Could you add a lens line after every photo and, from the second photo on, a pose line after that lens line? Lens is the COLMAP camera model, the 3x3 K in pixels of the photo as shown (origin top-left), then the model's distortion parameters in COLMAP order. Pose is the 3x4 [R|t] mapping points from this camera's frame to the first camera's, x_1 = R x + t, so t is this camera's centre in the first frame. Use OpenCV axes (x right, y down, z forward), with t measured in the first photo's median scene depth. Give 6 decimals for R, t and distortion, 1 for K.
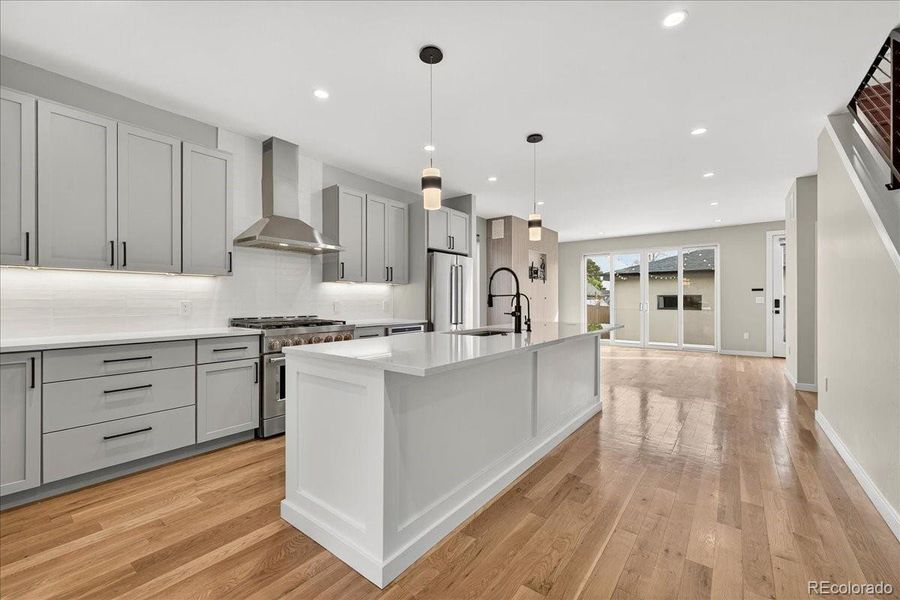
lens RADIAL K [[373.7, 0, 447.3], [0, 373.7, 302.3], [0, 0, 1]] dist [0.001465, 0.000308]
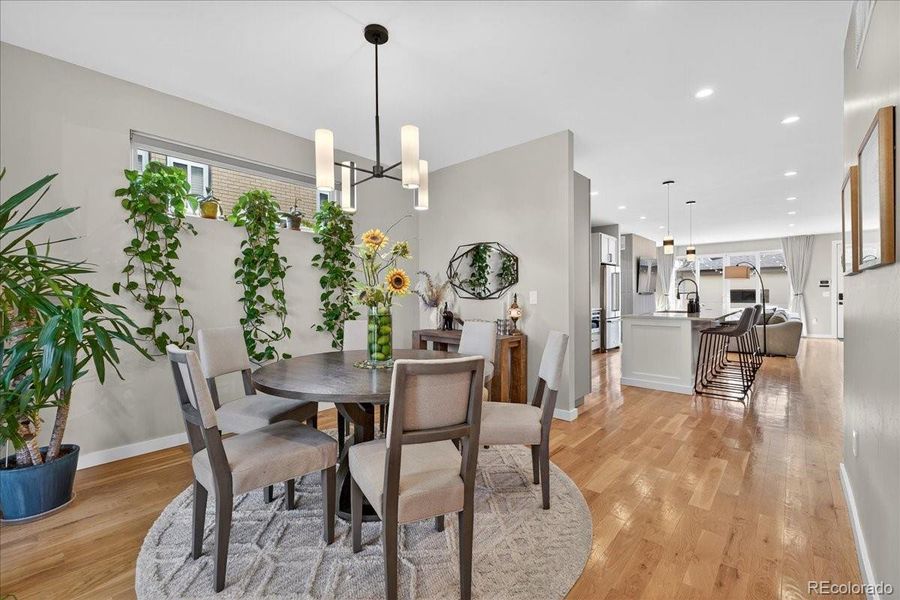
lens RADIAL K [[396.7, 0, 438.2], [0, 396.7, 294.8], [0, 0, 1]] dist [0.000476, -0.000221]
pose [[0.997164, -0.003196, -0.075196, -0.985924], [0.002884, 0.999987, -0.004270, -0.004331], [0.075208, 0.004041, 0.997160, -1.156013]]
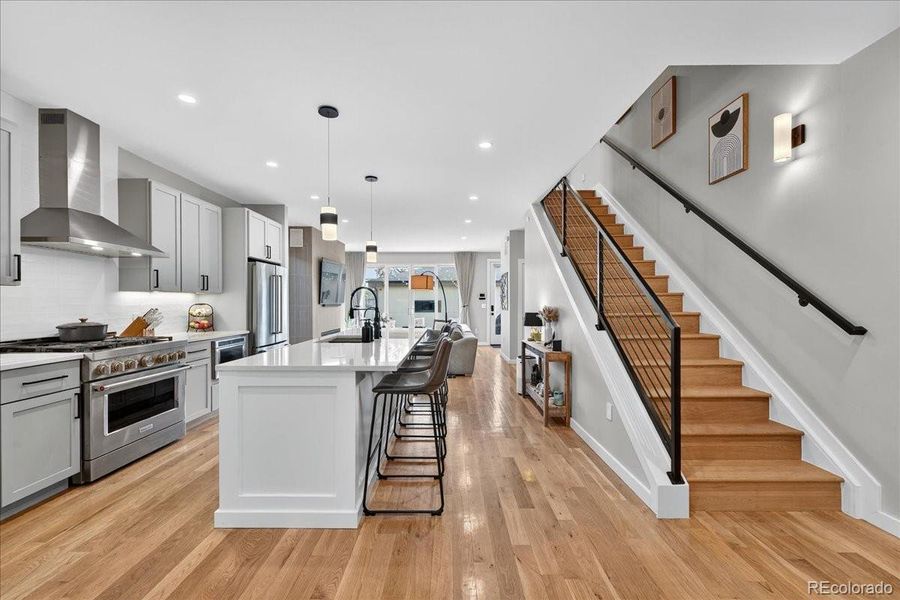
lens RADIAL K [[373.7, 0, 451.6], [0, 373.7, 307.0], [0, 0, 1]] dist [0.001465, 0.000308]
pose [[0.787682, -0.007529, 0.616036, -0.382934], [0.003006, 0.999960, 0.008378, -0.034213], [-0.616074, -0.004747, 0.787674, -0.158081]]
